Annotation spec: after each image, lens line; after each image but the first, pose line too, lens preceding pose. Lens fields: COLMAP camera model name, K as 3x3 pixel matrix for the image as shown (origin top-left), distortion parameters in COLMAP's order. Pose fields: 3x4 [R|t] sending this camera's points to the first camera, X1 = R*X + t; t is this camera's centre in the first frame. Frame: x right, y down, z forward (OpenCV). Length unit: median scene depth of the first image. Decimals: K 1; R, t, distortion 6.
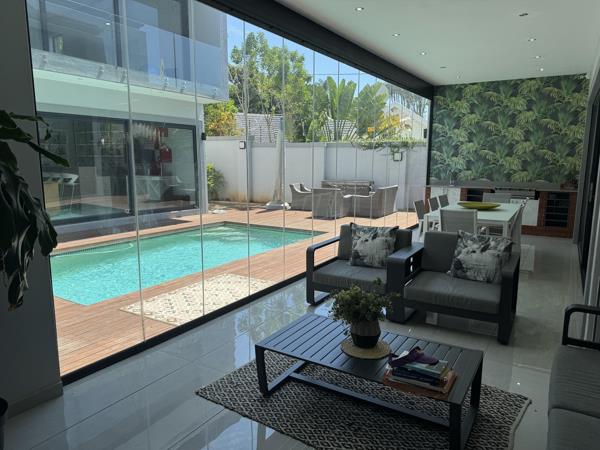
lens RADIAL K [[439.5, 0, 300.0], [0, 439.5, 225.0], [0, 0, 1]] dist [0.000841, -0.000026]
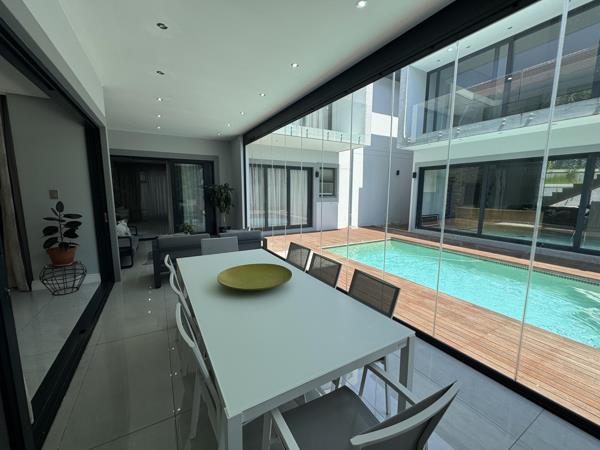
lens RADIAL K [[245.1, 0, 300.0], [0, 245.1, 225.0], [0, 0, 1]] dist [-0.000312, -0.000027]
pose [[-0.471943, 0.122138, -0.873128, 0.518090], [-0.145359, 0.966024, 0.213702, -0.146630], [0.869563, 0.227772, -0.438154, 0.943102]]
